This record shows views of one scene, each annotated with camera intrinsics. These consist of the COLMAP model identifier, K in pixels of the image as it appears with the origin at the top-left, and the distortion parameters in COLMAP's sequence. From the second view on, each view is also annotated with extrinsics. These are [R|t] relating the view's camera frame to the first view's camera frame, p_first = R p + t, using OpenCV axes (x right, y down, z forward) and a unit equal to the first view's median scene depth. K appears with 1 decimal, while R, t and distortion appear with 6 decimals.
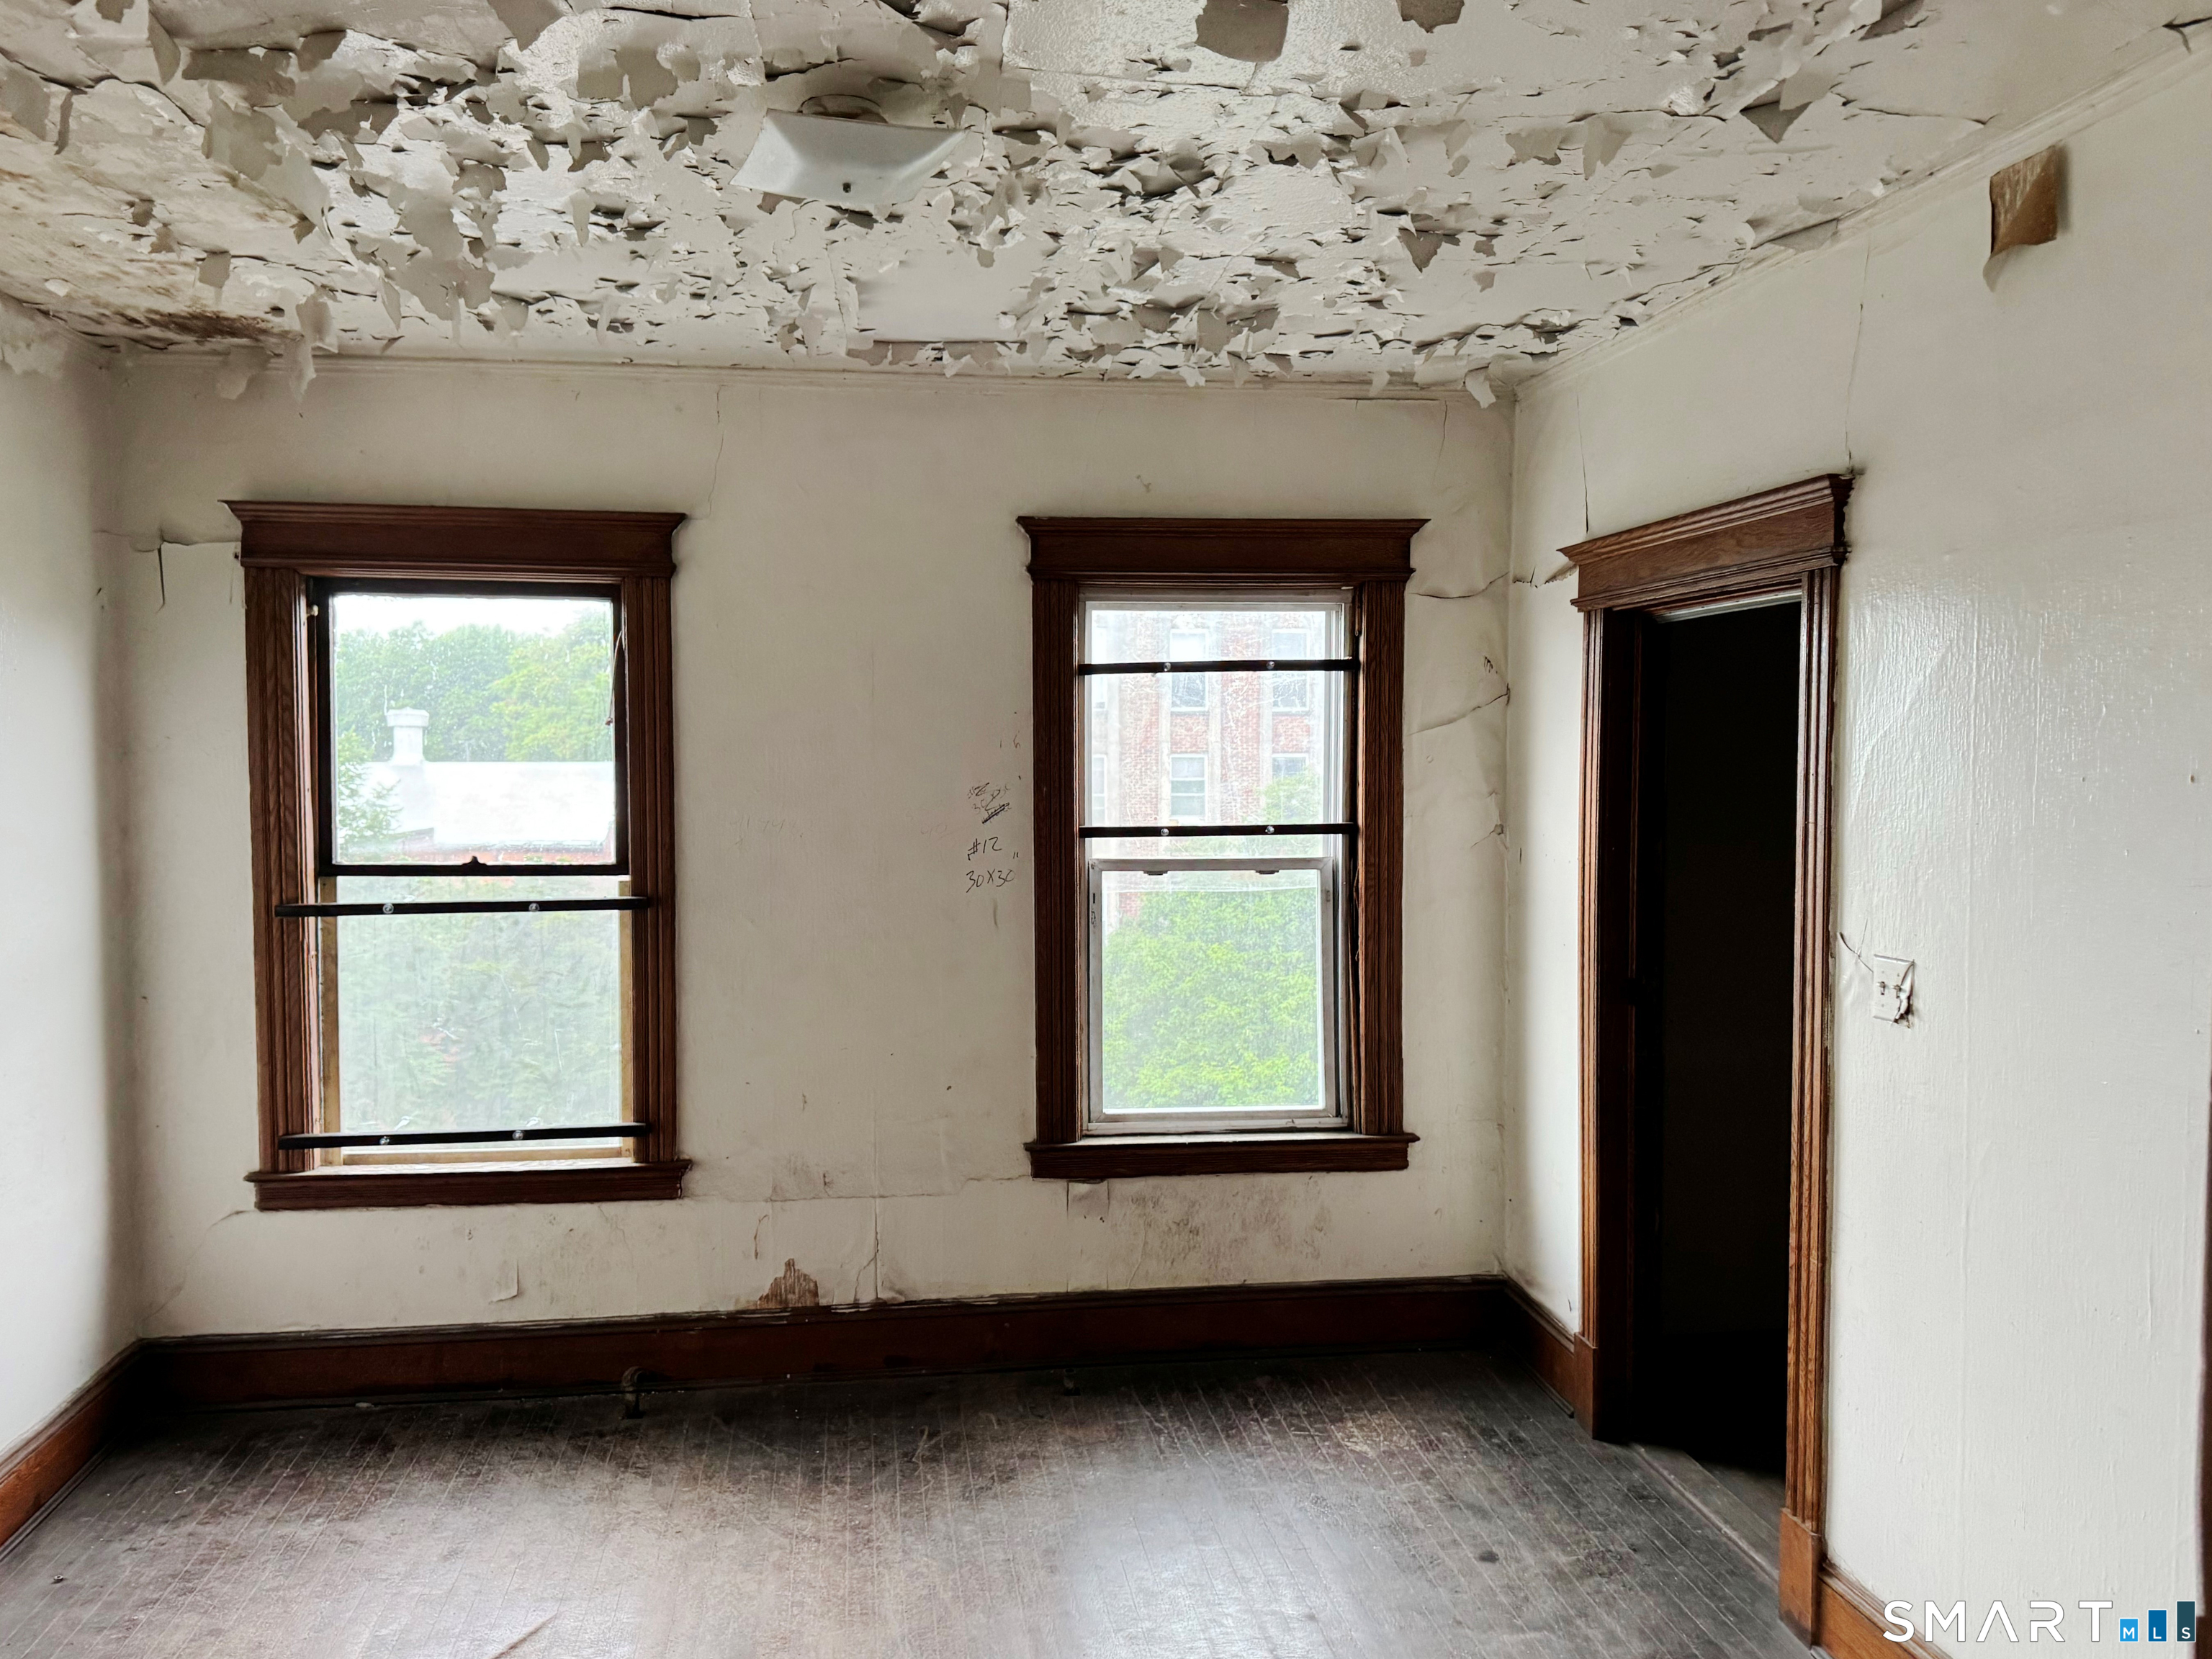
lens RADIAL K [[1590.5, 0, 1040.4], [0, 1590.5, 830.9], [0, 0, 1]] dist [0.102263, -0.172305]
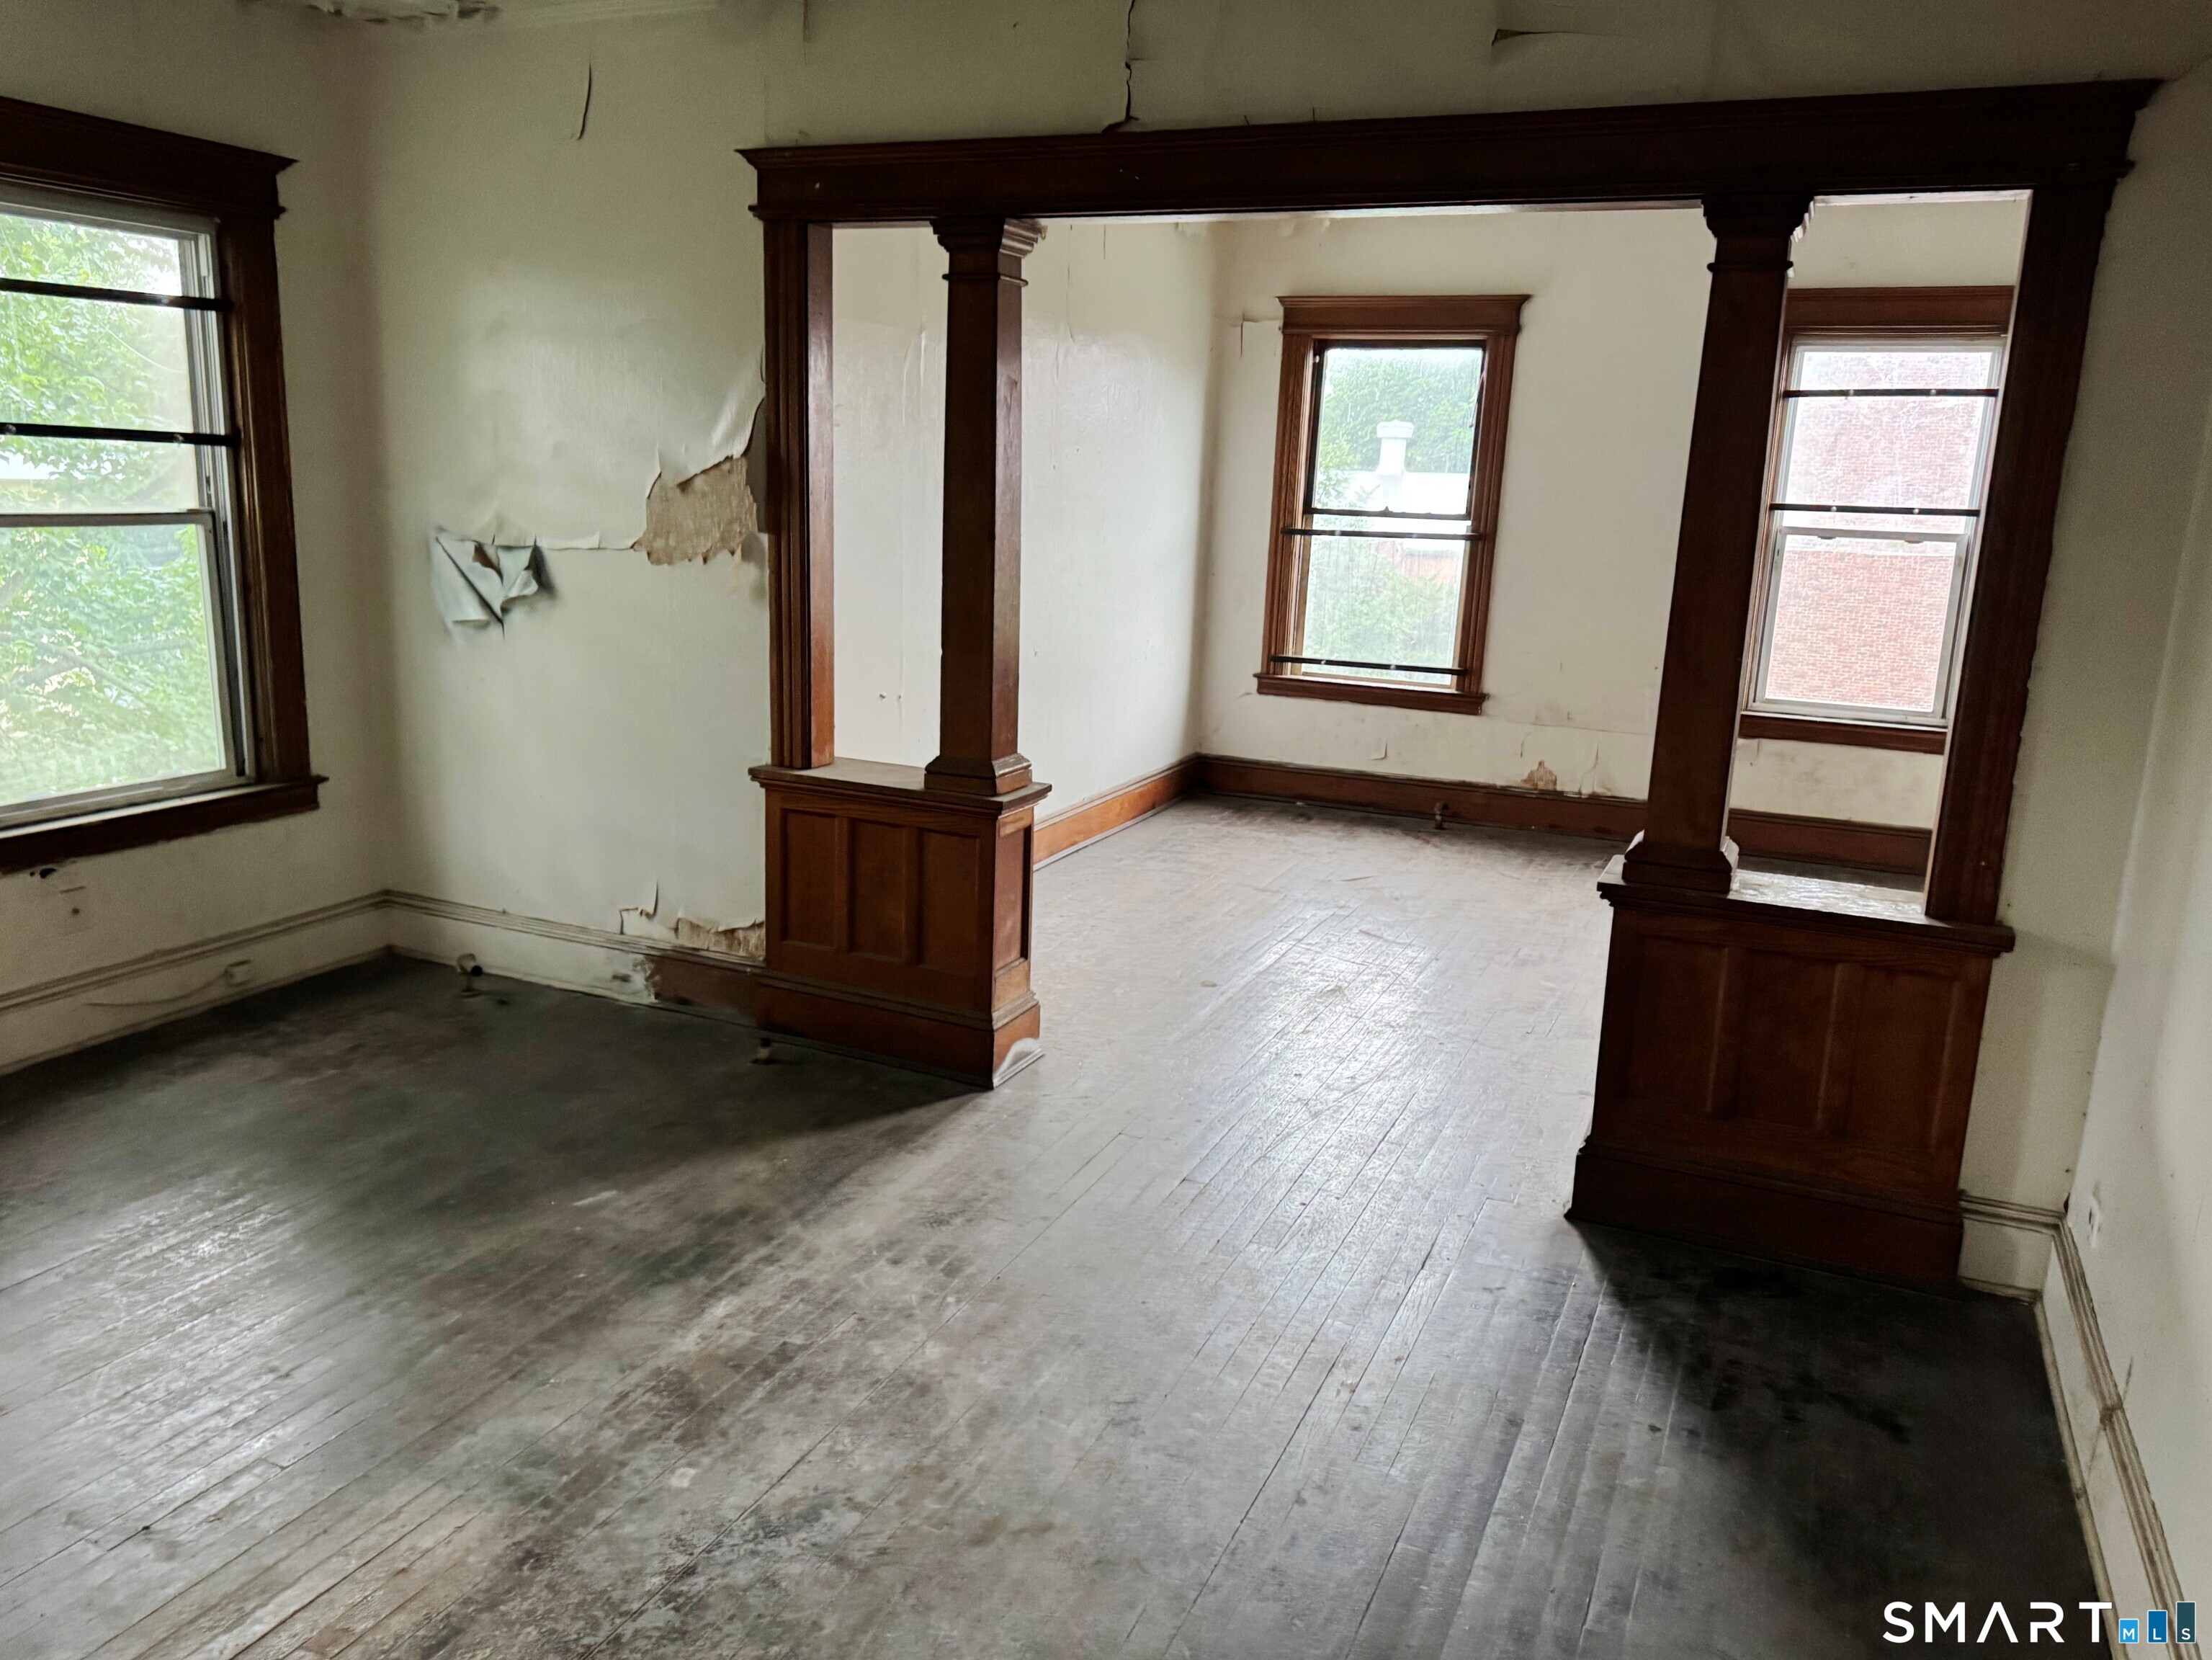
lens RADIAL K [[1590.8, 0, 1040.4], [0, 1590.8, 831.4], [0, 0, 1]] dist [0.102263, -0.172305]
pose [[0.831958, 0.153674, -0.533132, 0.312265], [-0.059904, 0.980140, 0.189043, 0.055267], [0.551595, -0.125339, 0.824641, -0.675245]]
